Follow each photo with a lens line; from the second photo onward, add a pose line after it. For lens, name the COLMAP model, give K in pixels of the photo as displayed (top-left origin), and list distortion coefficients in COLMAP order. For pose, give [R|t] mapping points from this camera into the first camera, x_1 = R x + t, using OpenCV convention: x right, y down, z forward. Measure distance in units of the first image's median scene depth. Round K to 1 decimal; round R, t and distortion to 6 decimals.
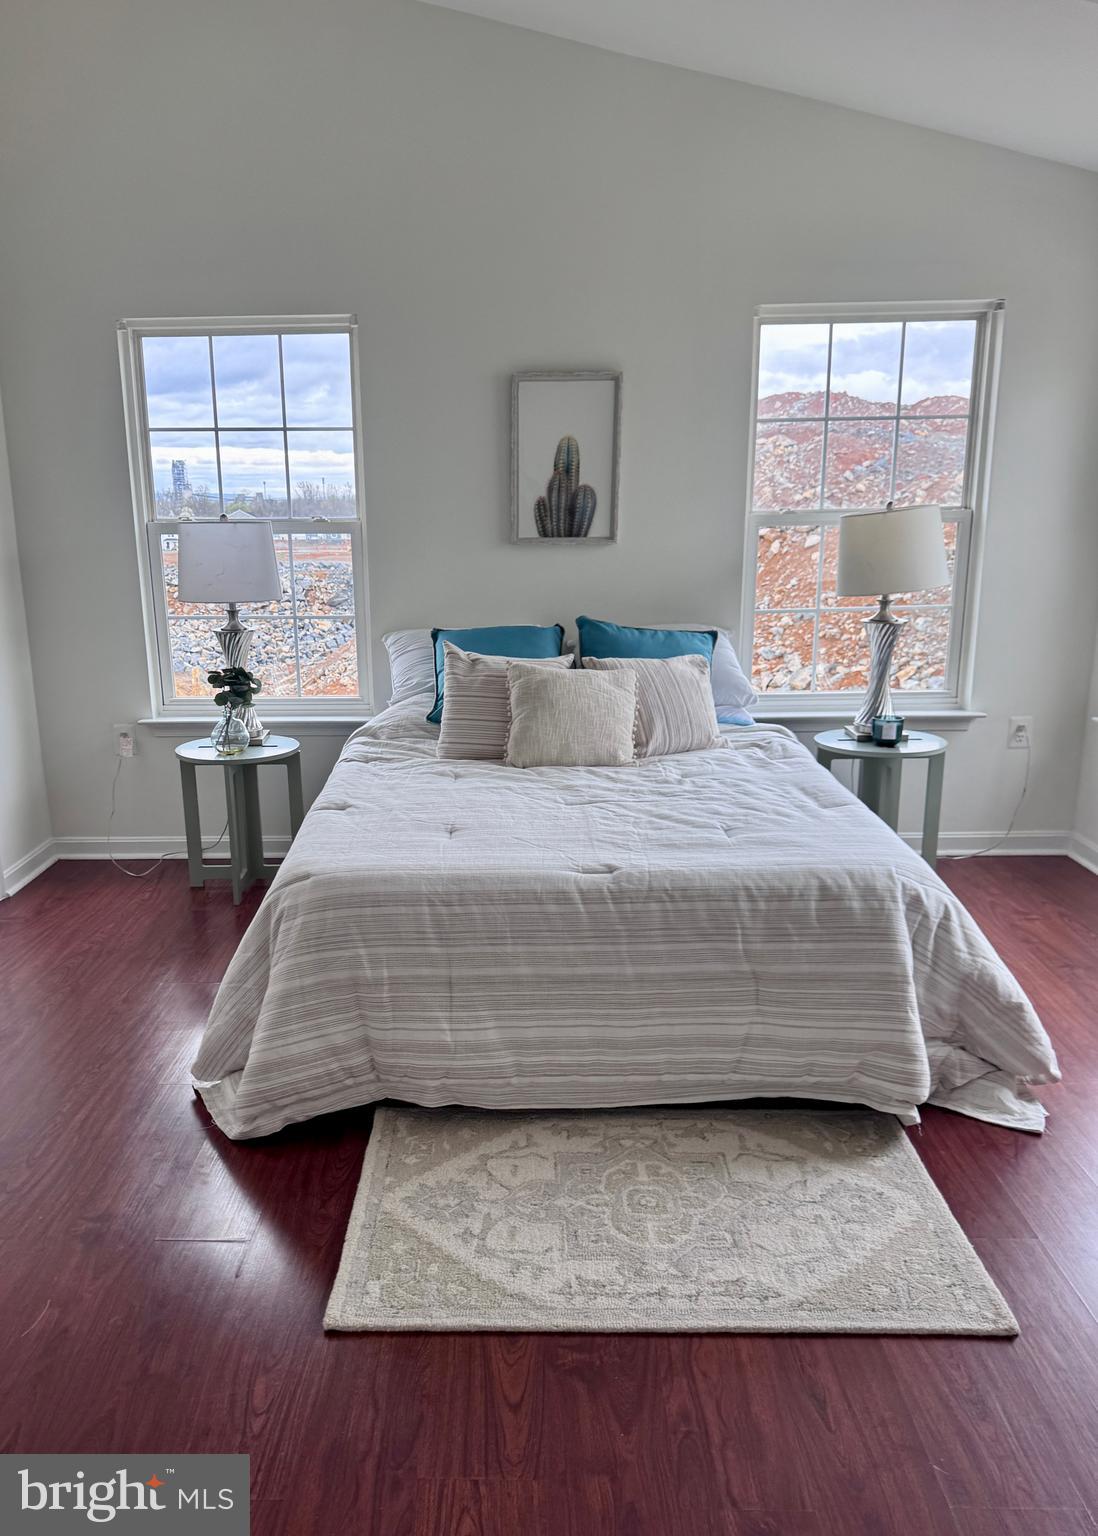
lens RADIAL K [[1164.9, 0, 464.7], [0, 1164.9, 801.1], [0, 0, 1]] dist [0.074160, -0.034678]
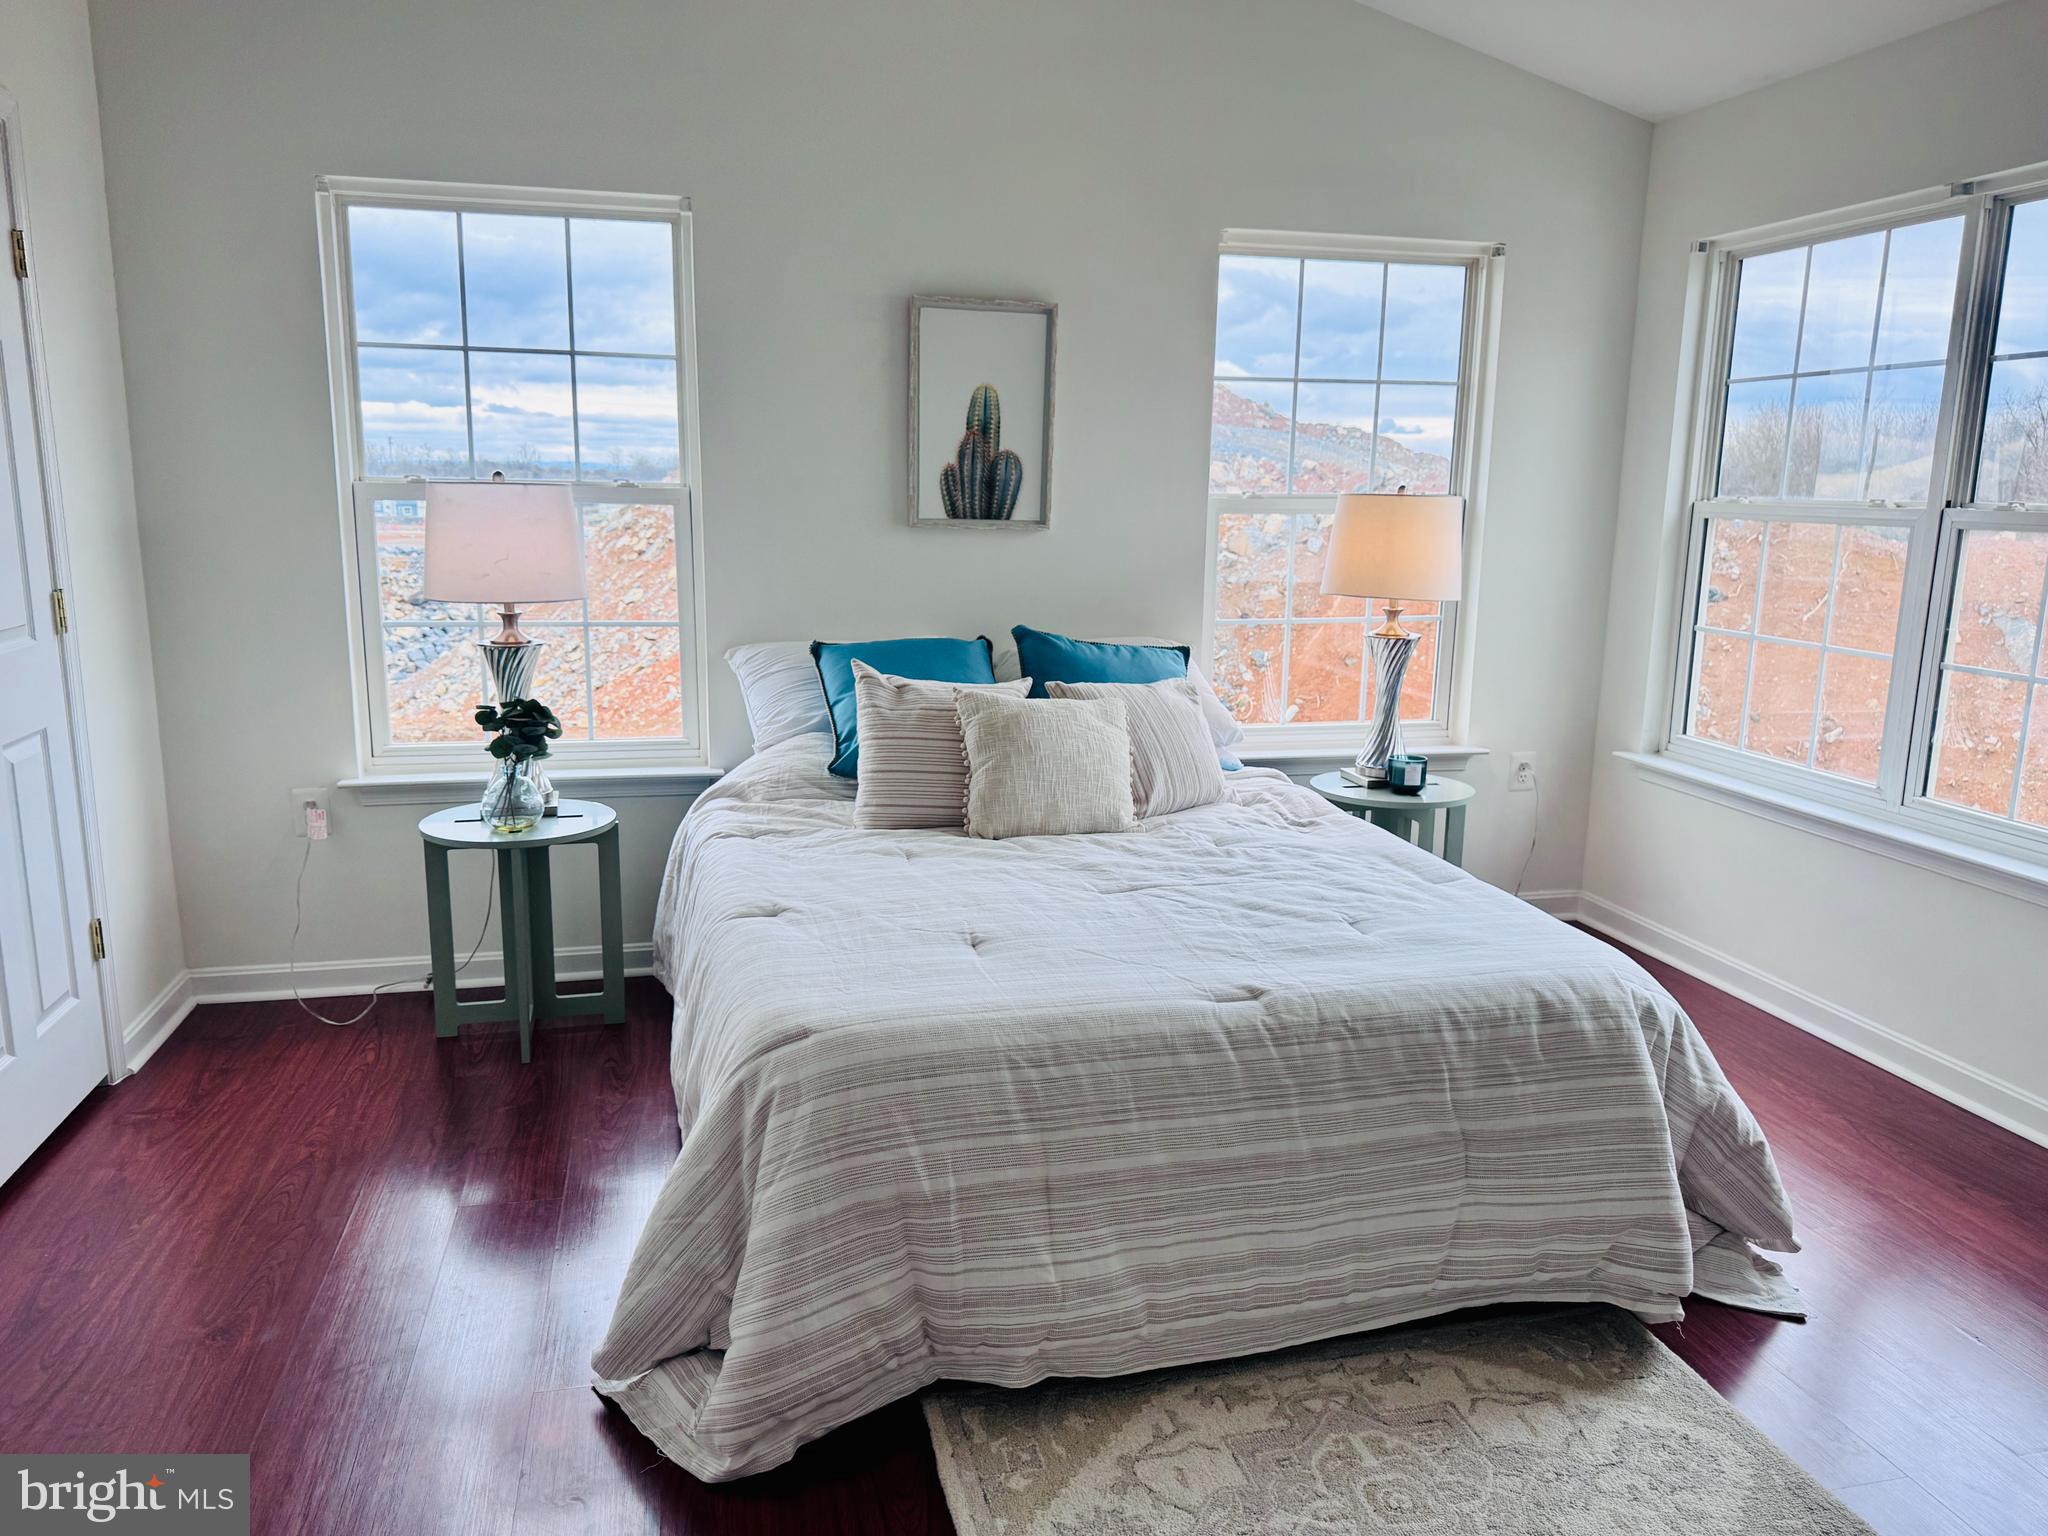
lens RADIAL K [[1450.2, 0, 1011.1], [0, 1450.2, 771.9], [0, 0, 1]] dist [0.059597, -0.061545]
pose [[0.963018, -0.021587, 0.268570, -0.221036], [0.036367, 0.998078, -0.050179, -0.031677], [-0.266971, 0.058091, 0.961952, 0.193477]]
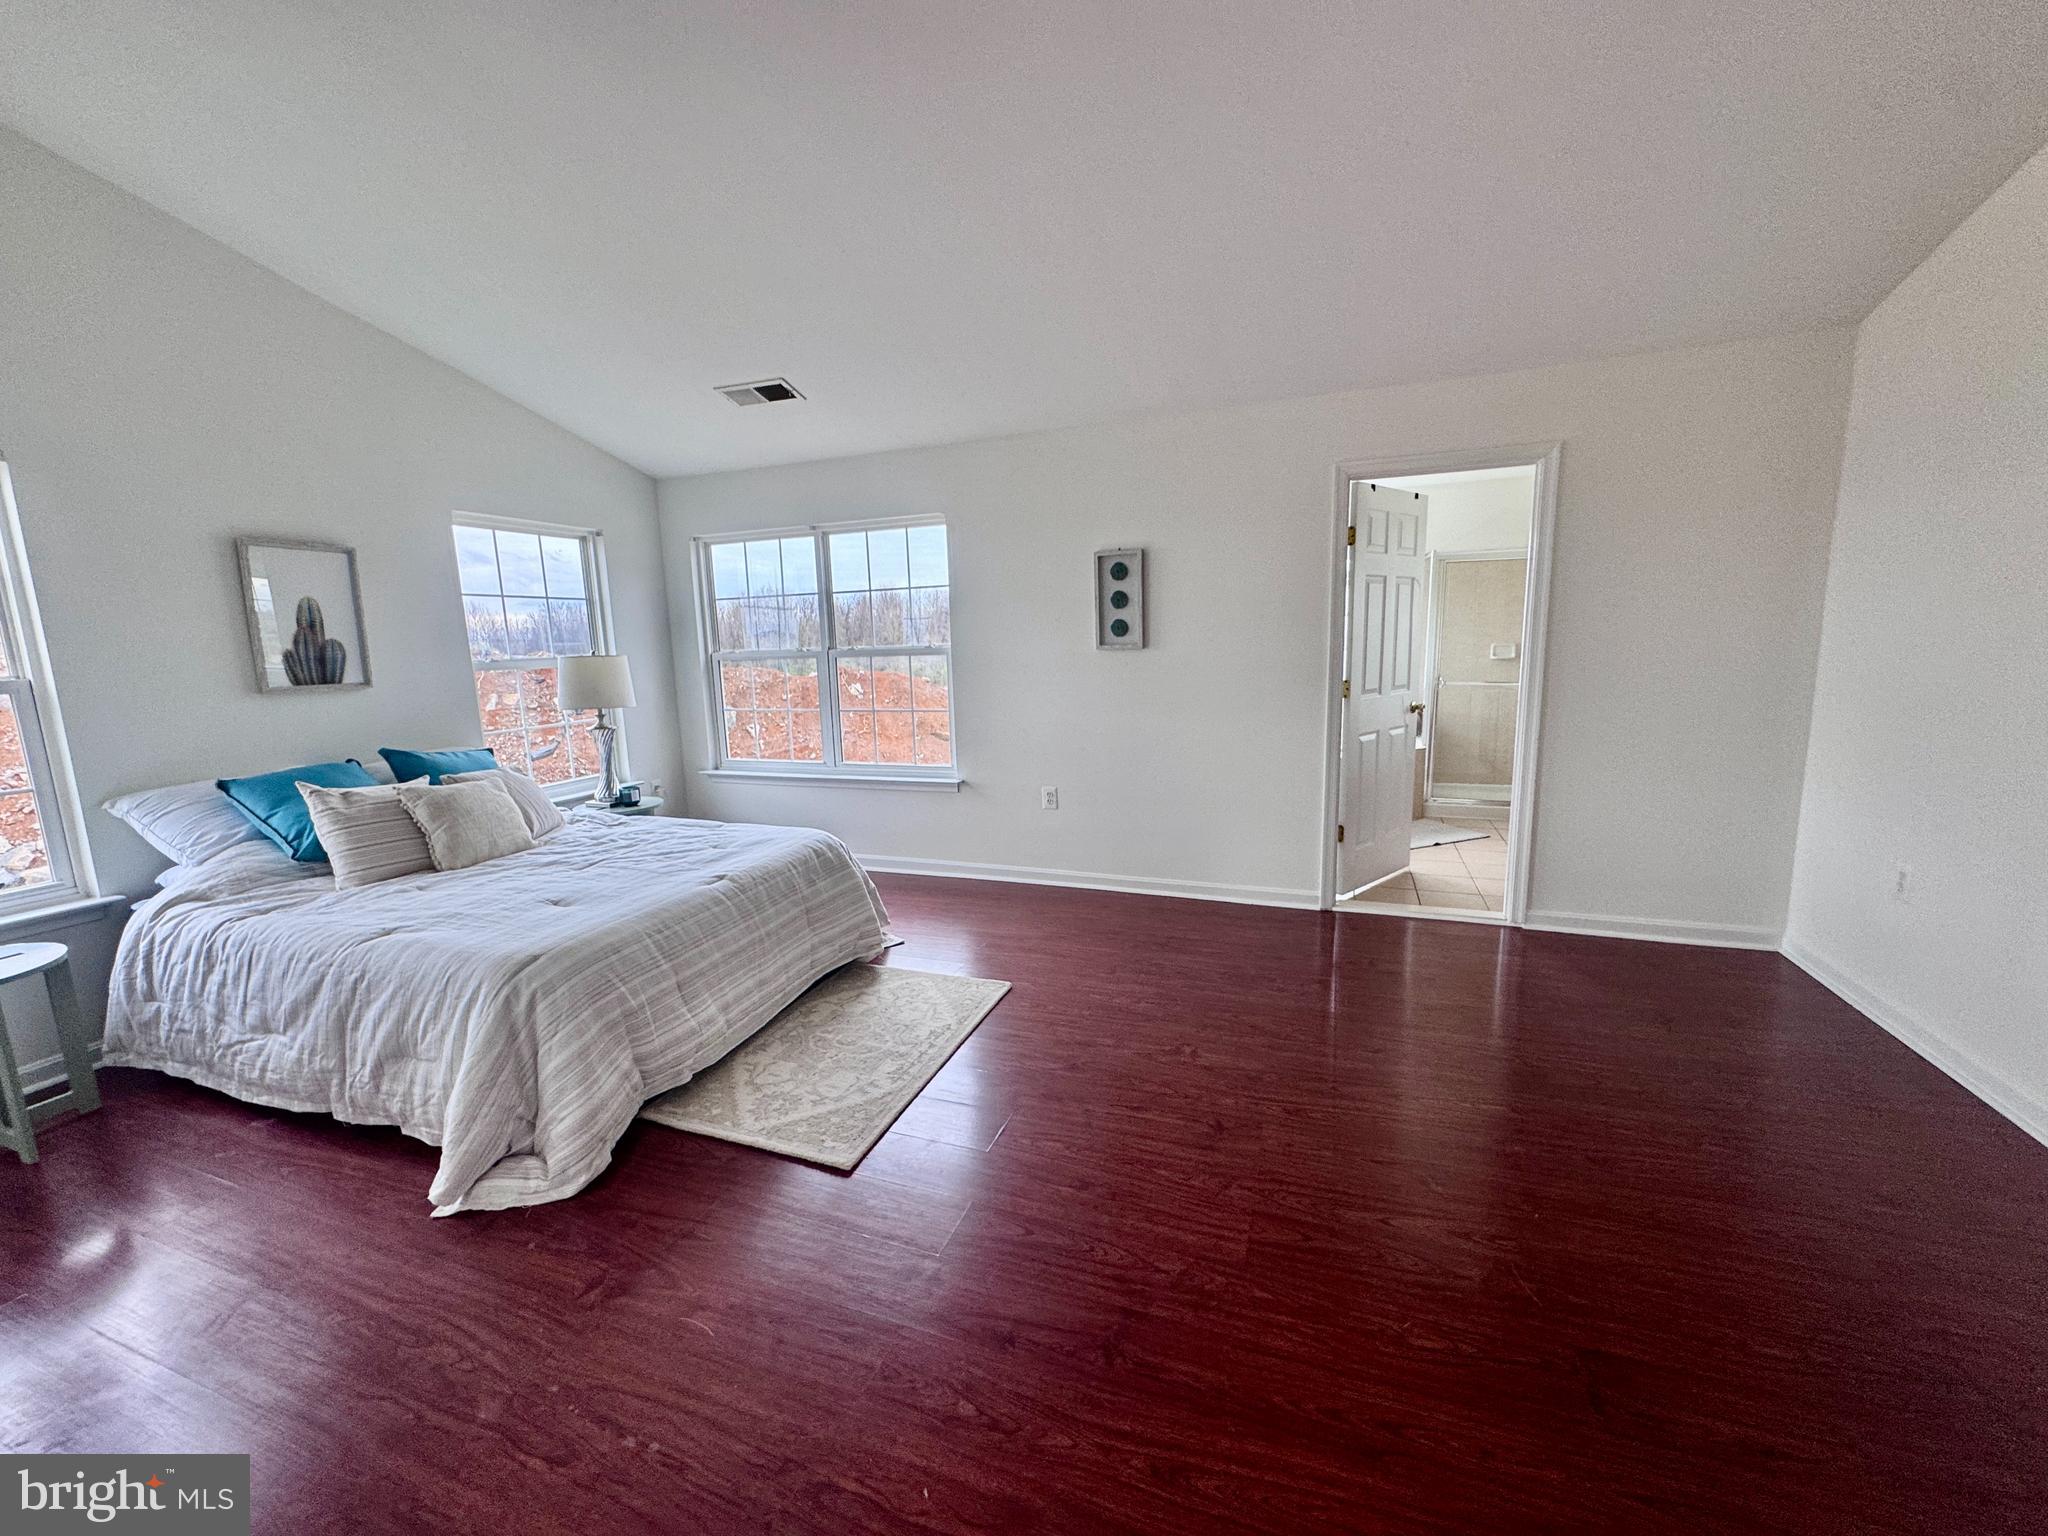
lens RADIAL K [[815.4, 0, 1029.2], [0, 815.4, 765.9], [0, 0, 1]] dist [-0.005548, 0.000742]
pose [[0.307833, -0.141513, 0.940857, -0.671918], [0.257981, 0.964246, 0.060624, -0.039205], [-0.915797, 0.224061, 0.333335, 0.228591]]
